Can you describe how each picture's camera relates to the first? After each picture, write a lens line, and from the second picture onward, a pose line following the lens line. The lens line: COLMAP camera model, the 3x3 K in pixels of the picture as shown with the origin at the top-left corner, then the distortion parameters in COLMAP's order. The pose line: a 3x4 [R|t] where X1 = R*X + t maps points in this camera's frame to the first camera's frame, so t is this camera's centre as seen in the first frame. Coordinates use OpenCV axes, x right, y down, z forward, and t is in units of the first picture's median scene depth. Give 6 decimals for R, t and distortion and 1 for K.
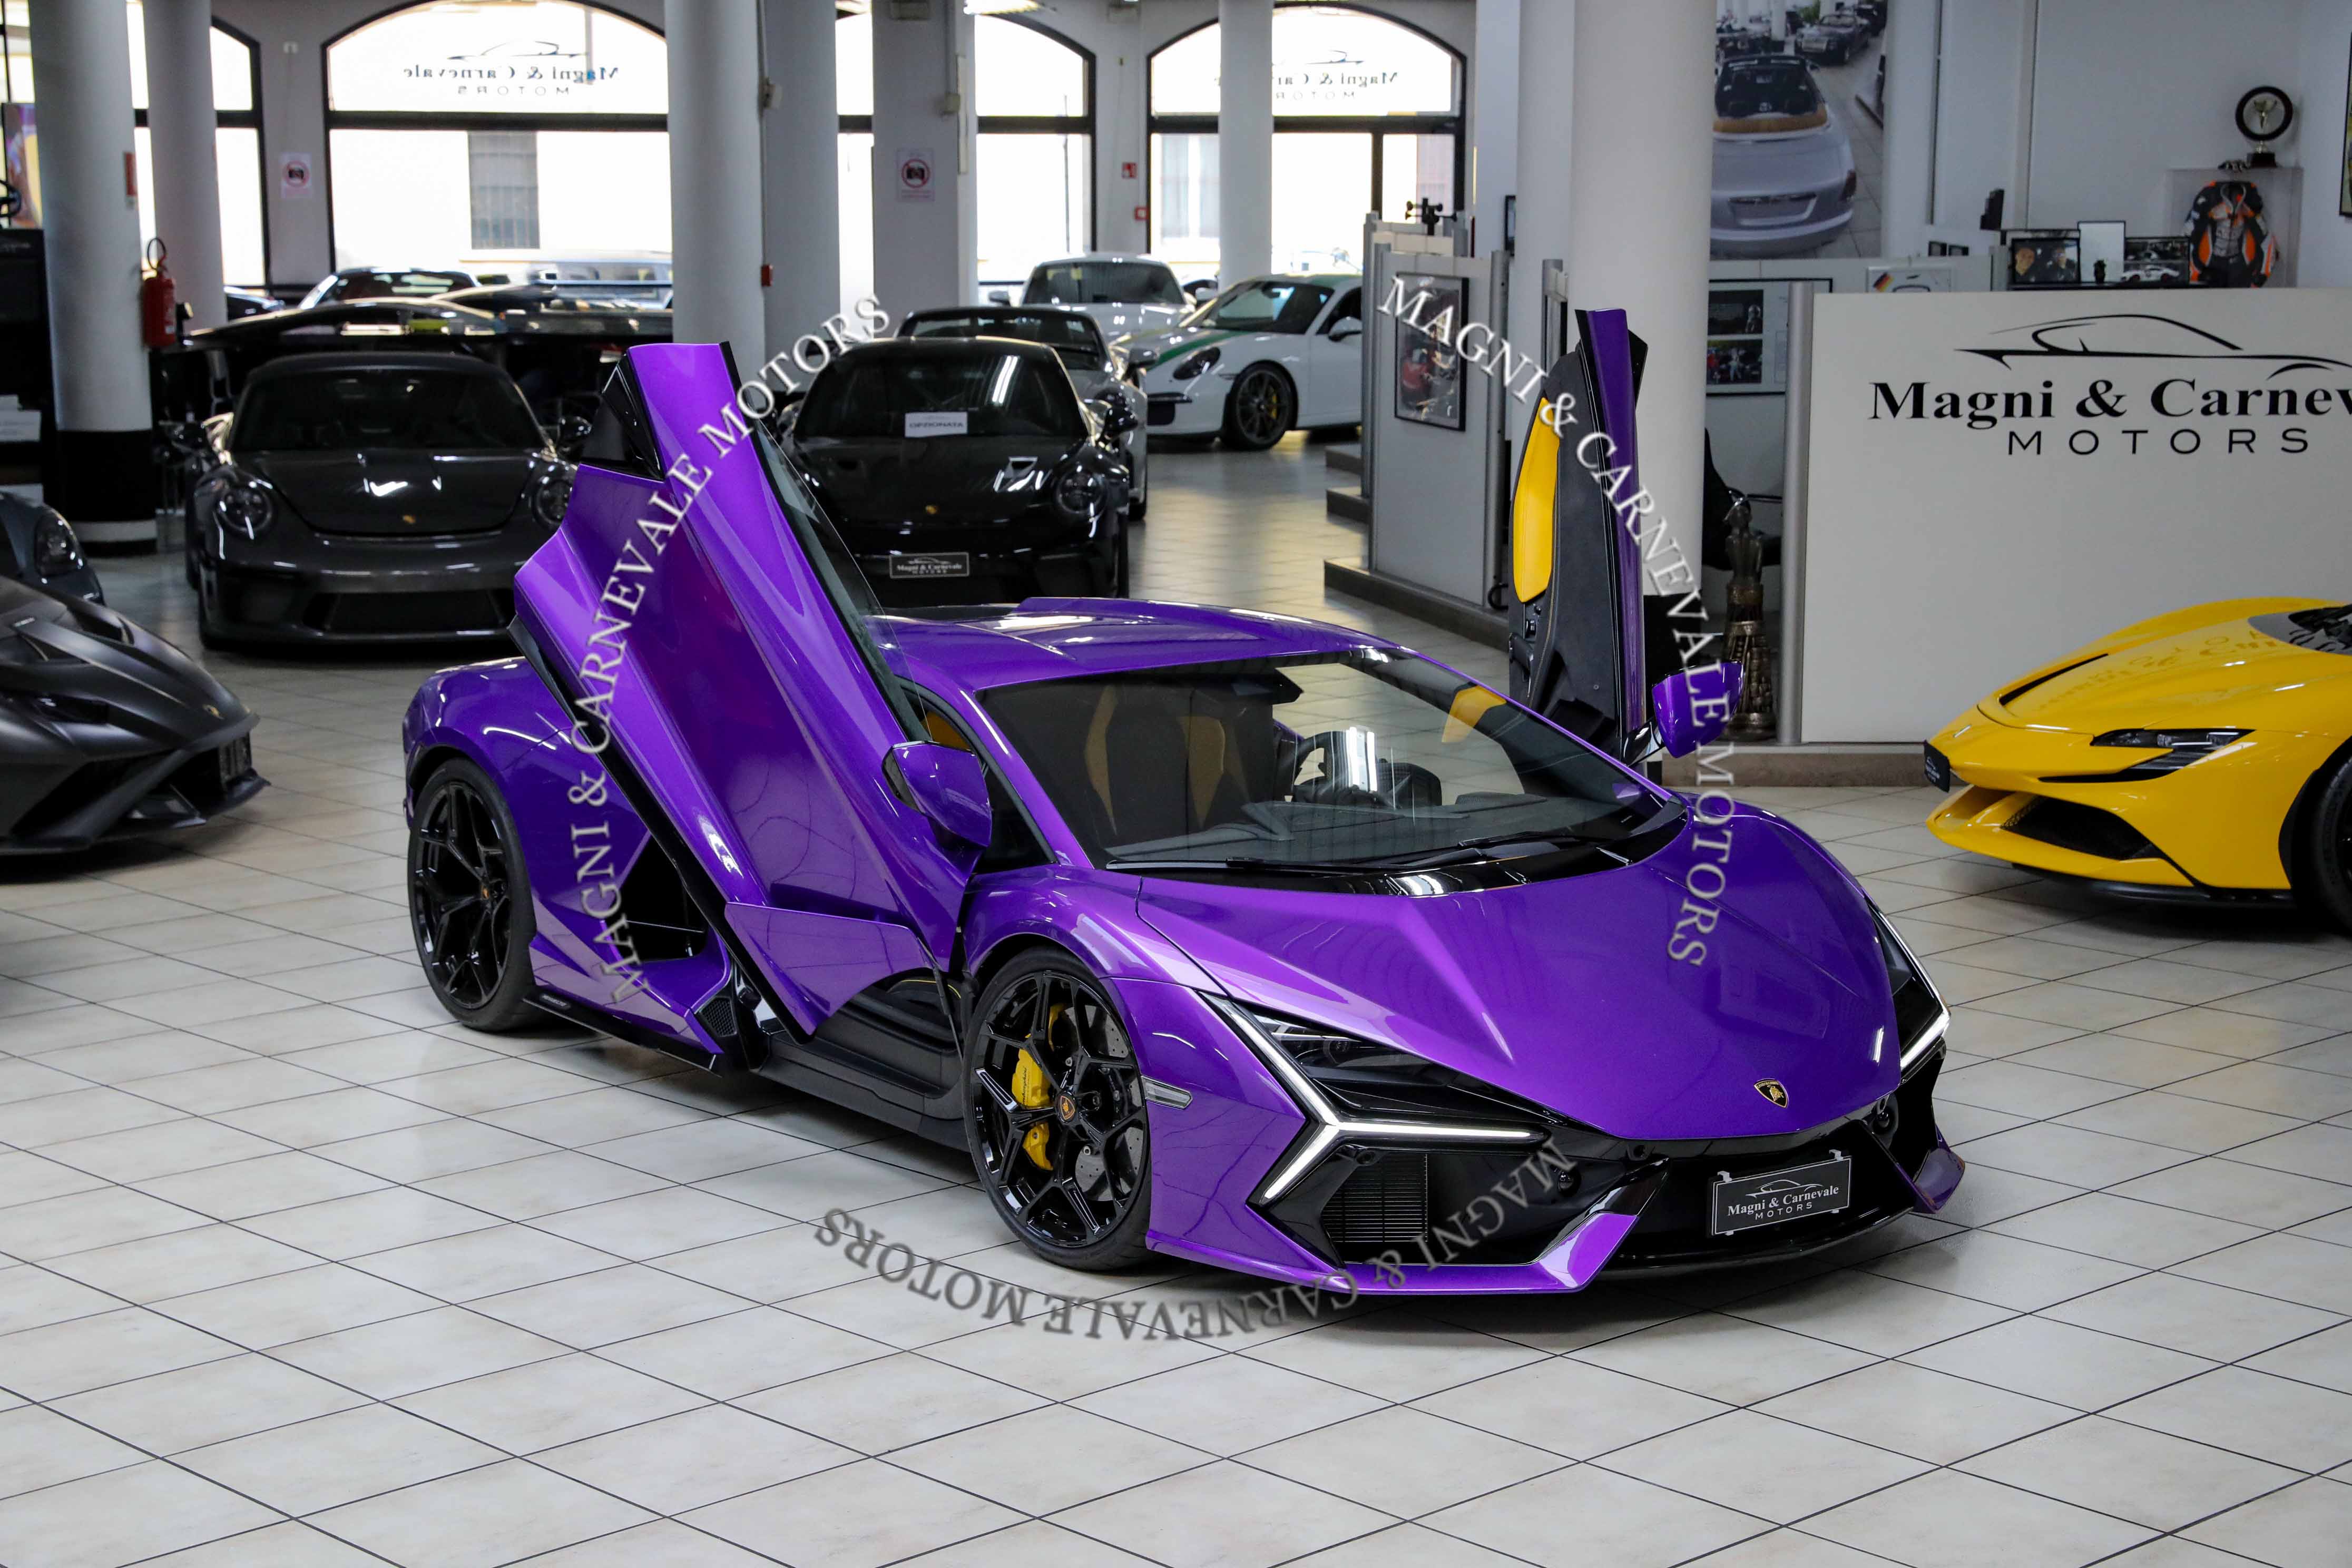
lens RADIAL K [[4046.1, 0, 1176.0], [0, 4046.1, 784.0], [0, 0, 1]] dist [0.207020, 0.088760]
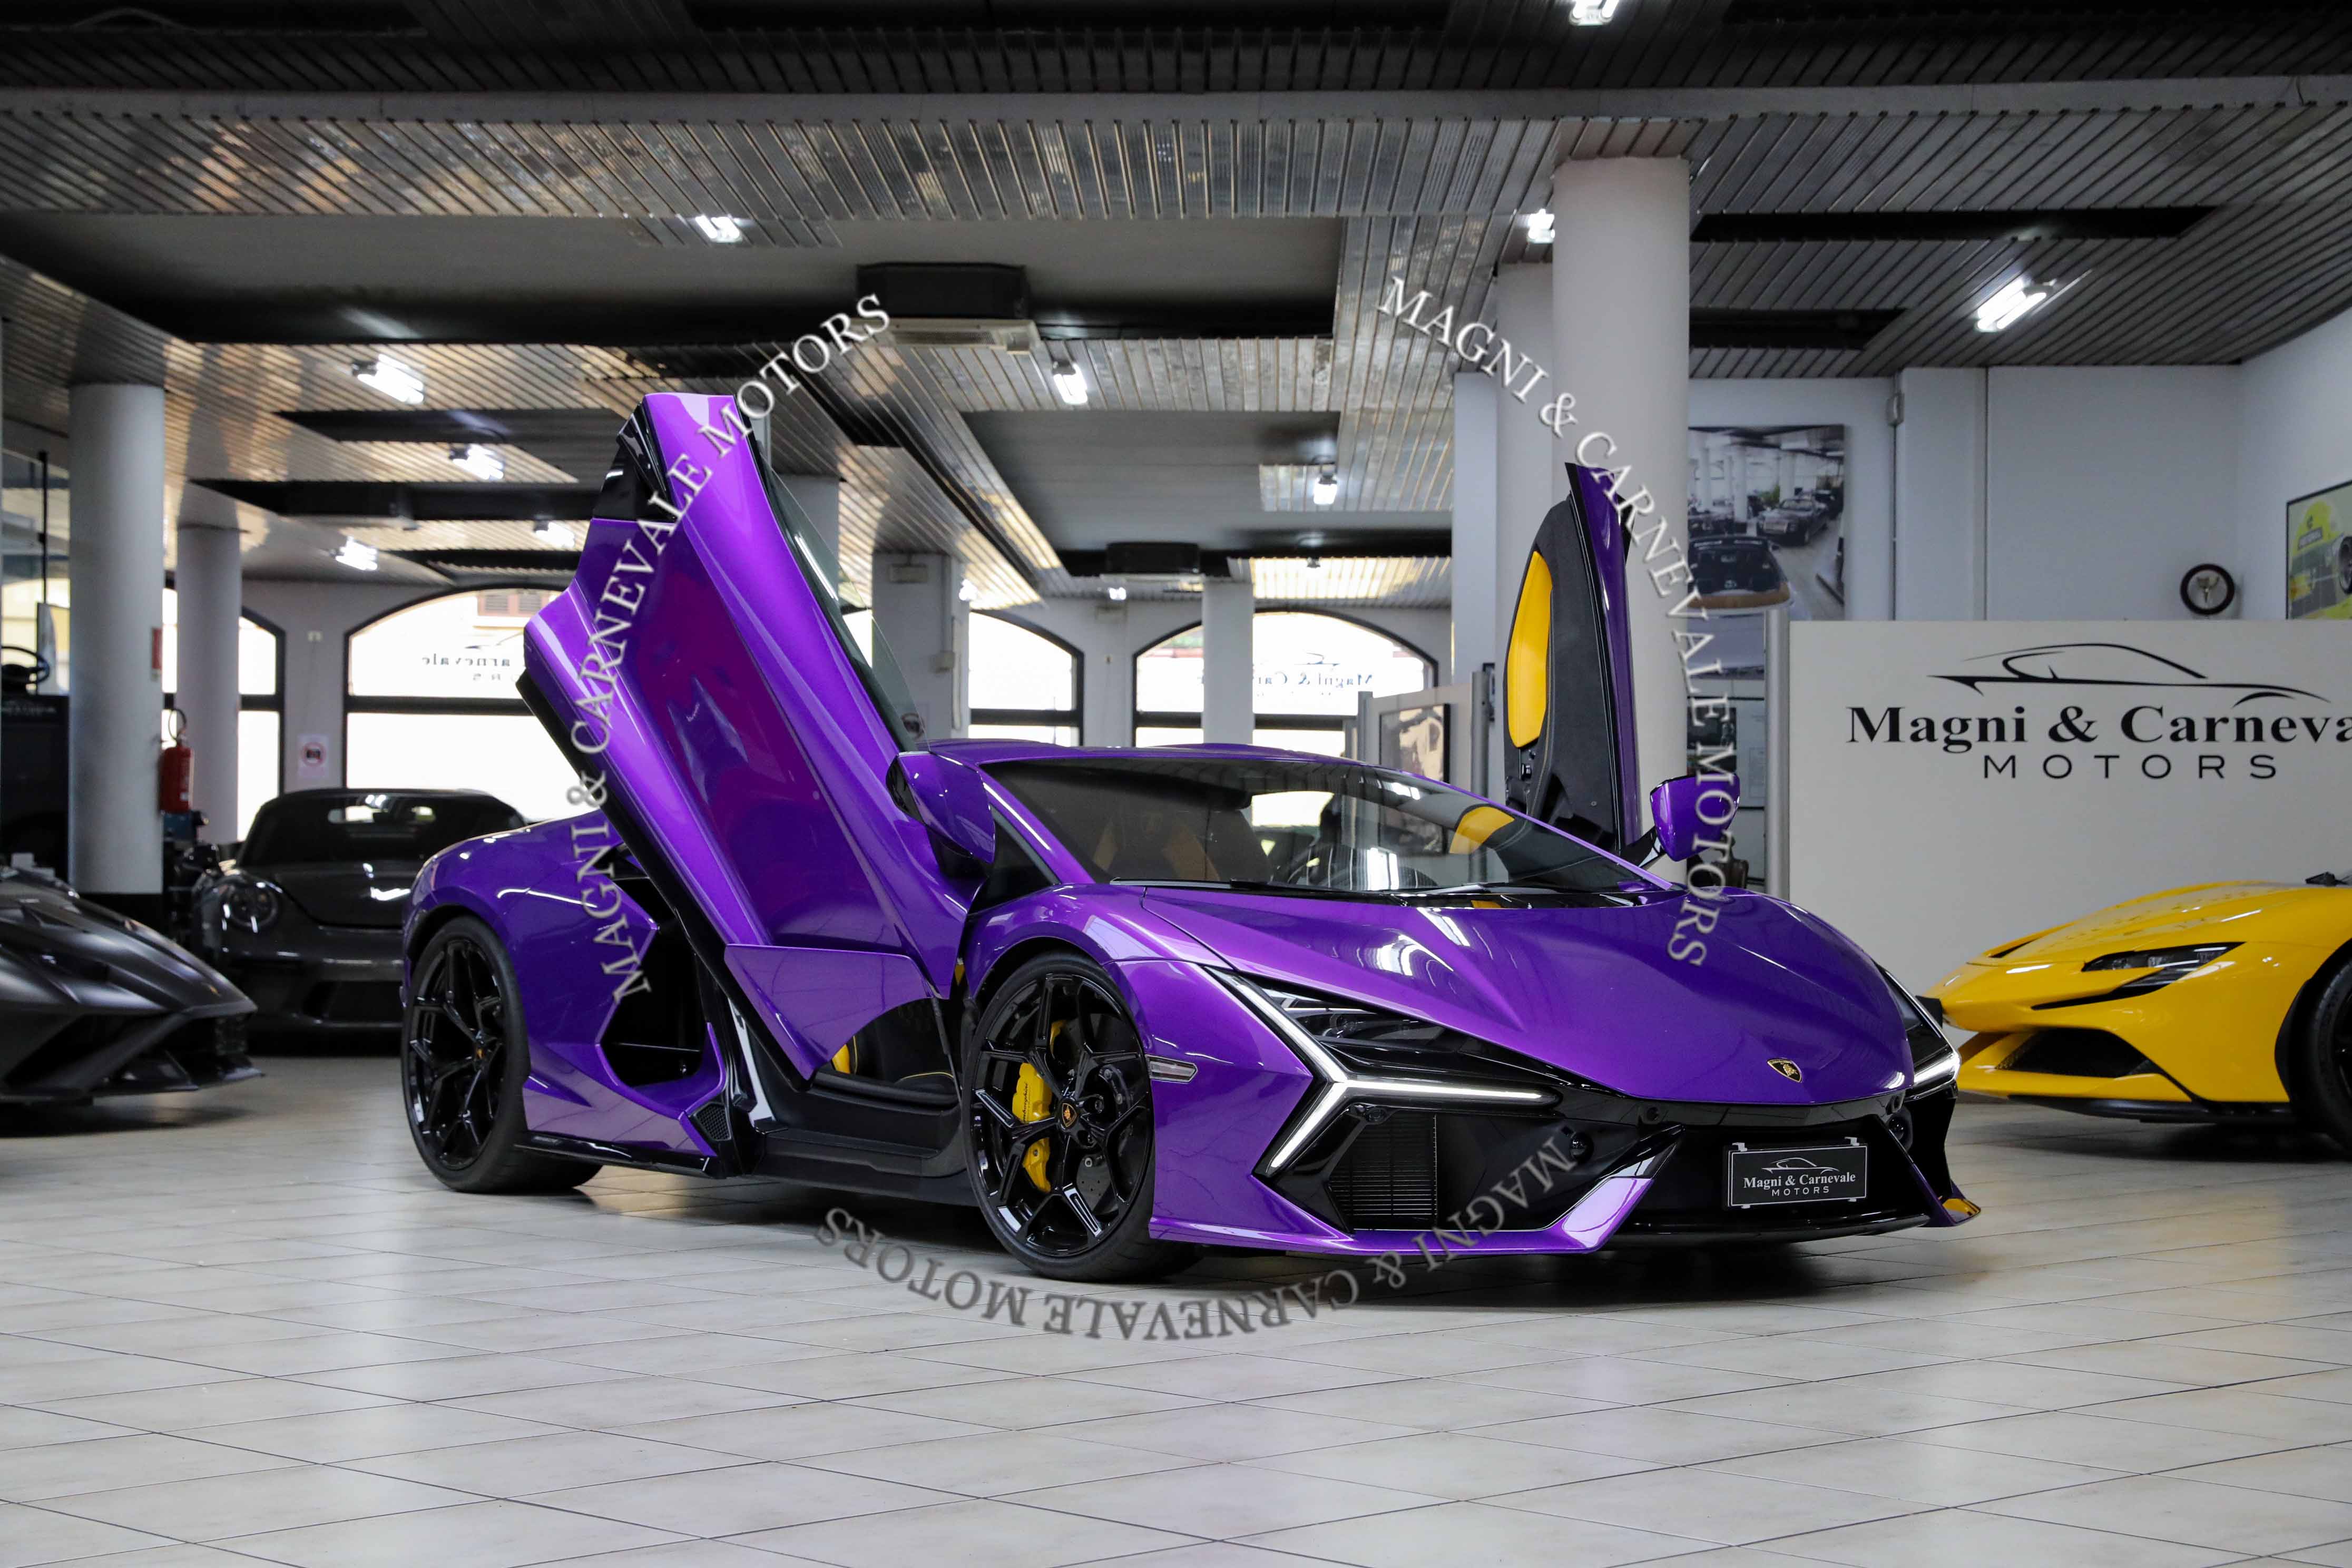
lens RADIAL K [[3942.1, 0, 1174.2], [0, 3942.1, 814.5], [0, 0, 1]] dist [0.173948, 0.192893]
pose [[0.999976, 0.004551, 0.005225, -0.003924], [-0.003549, 0.984022, -0.178010, 0.106126], [-0.005952, 0.177988, 0.984015, 0.026105]]
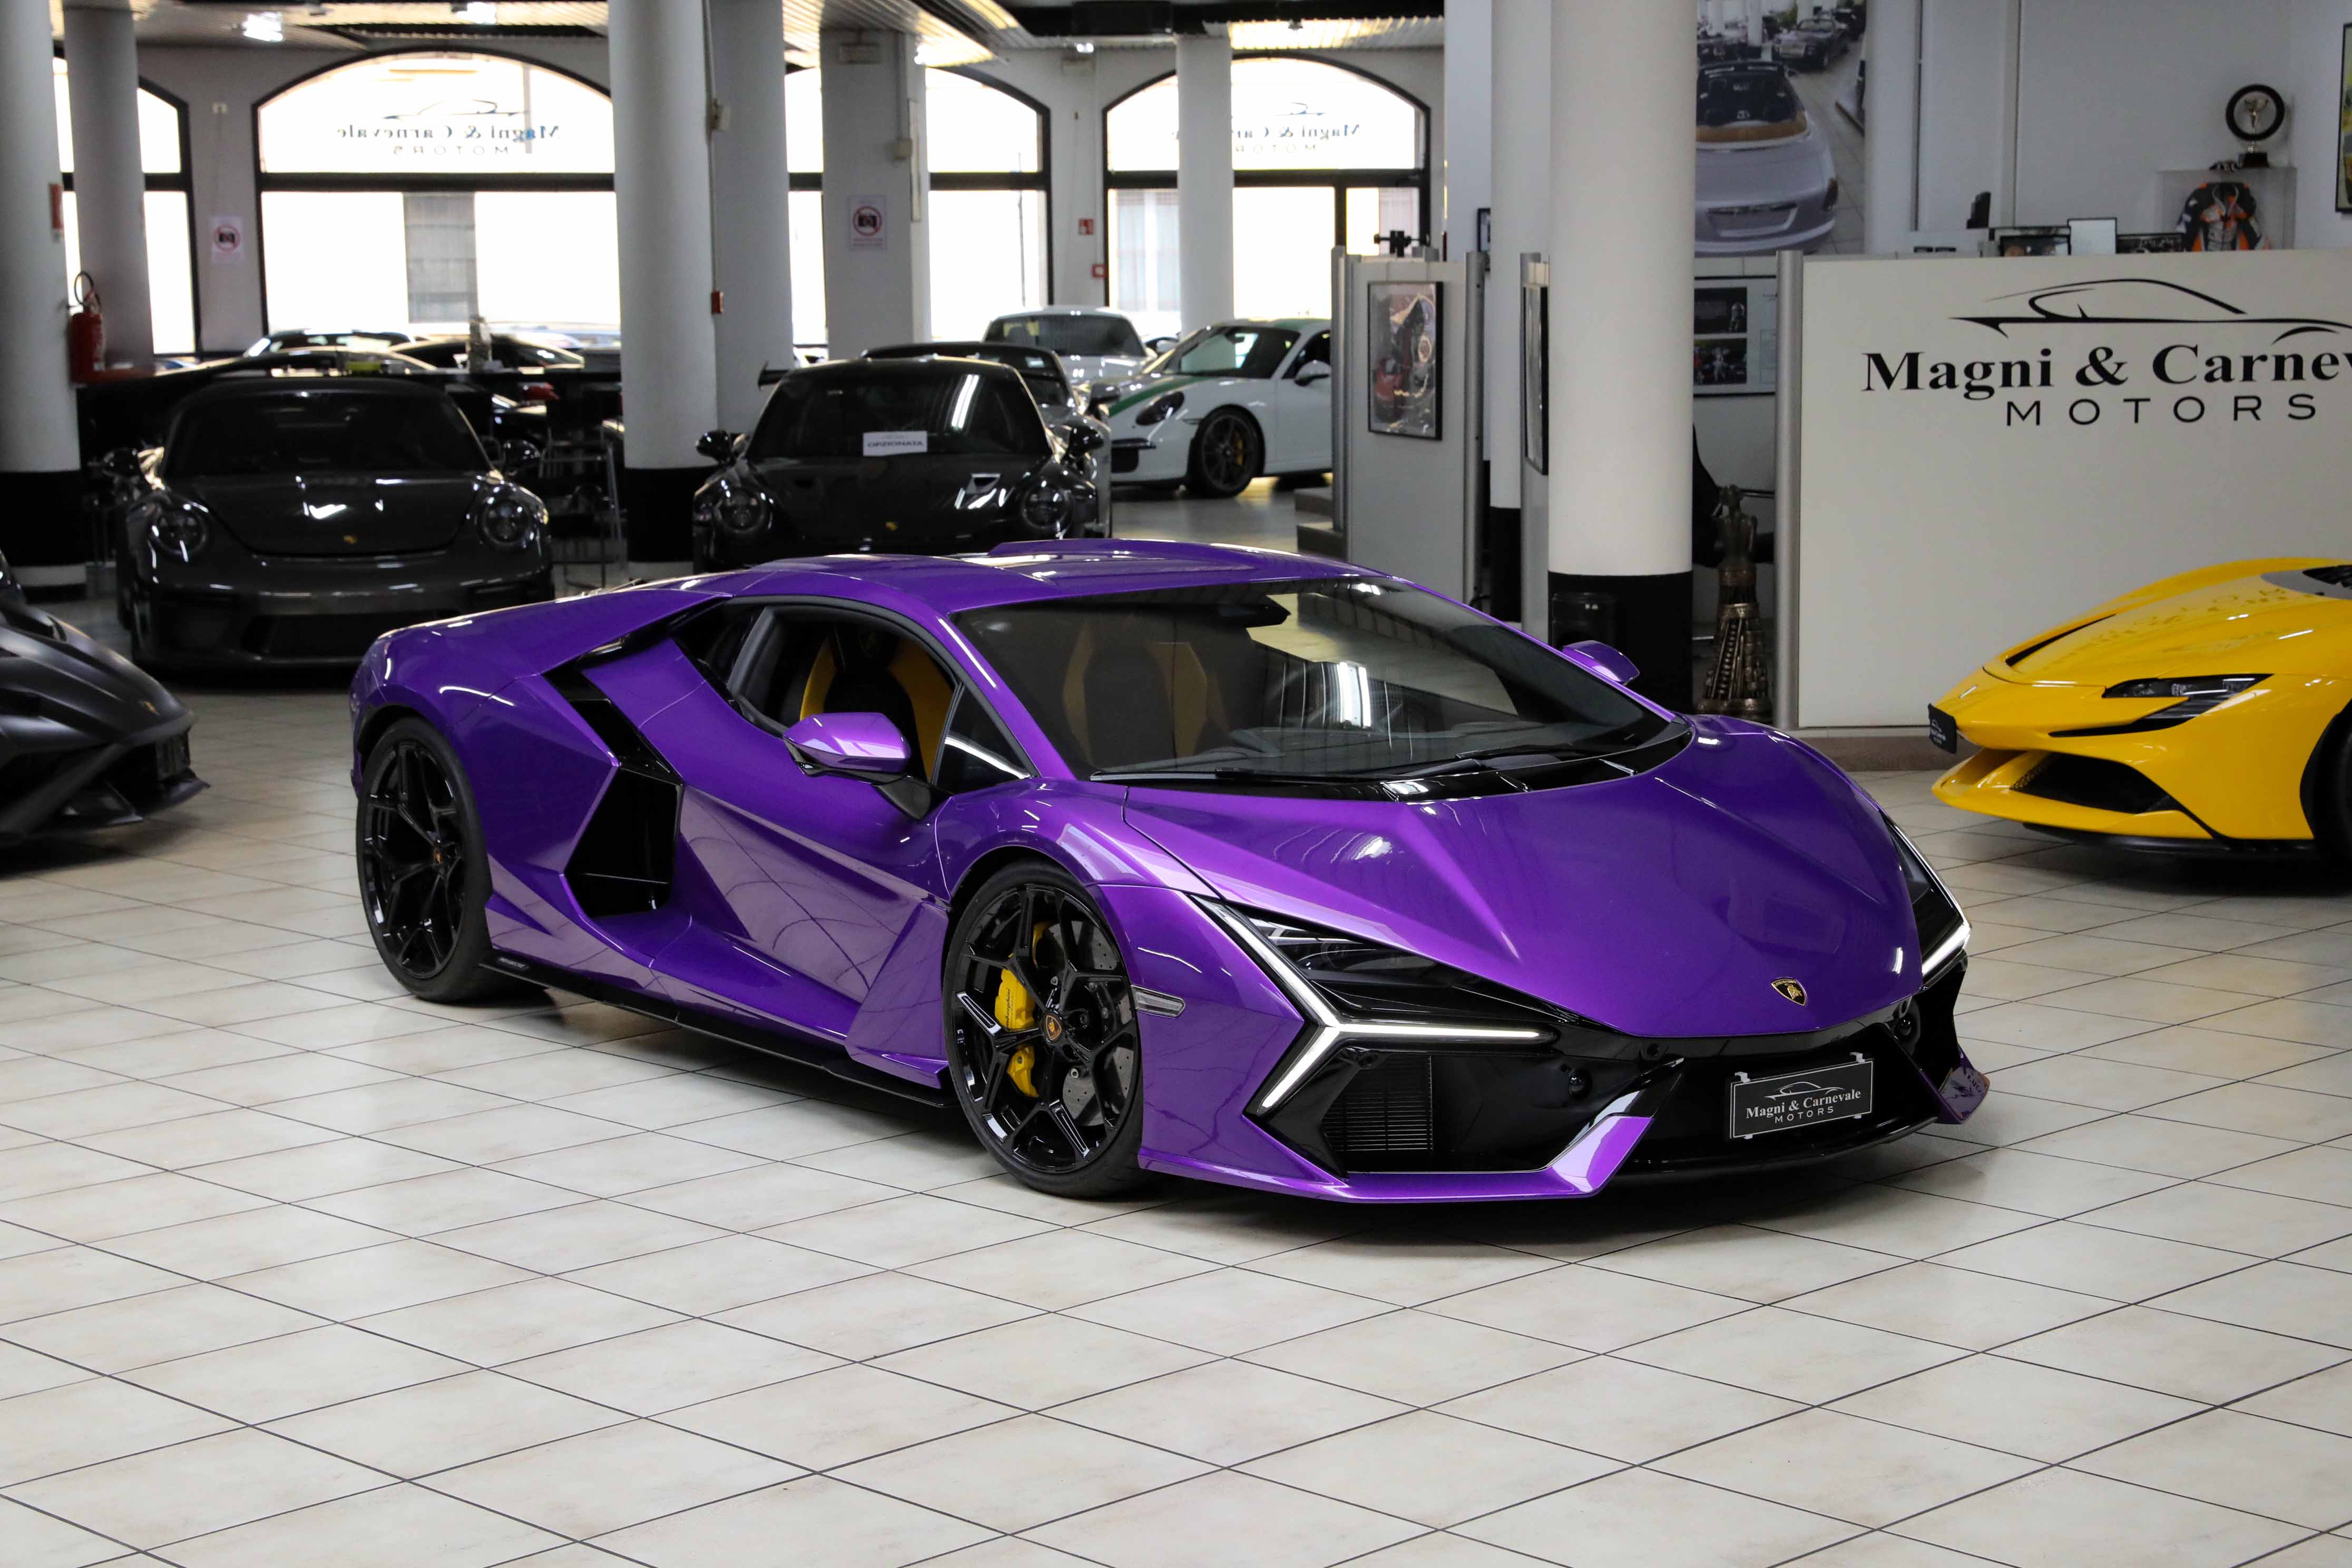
lens RADIAL K [[4165.2, 0, 1176.0], [0, 4165.2, 784.0], [0, 0, 1]] dist [0.217279, 0.140104]
pose [[0.999851, -0.014303, 0.009643, -0.003915], [0.014581, 0.999461, -0.029403, 0.030753], [-0.009217, 0.029539, 0.999521, 0.008108]]
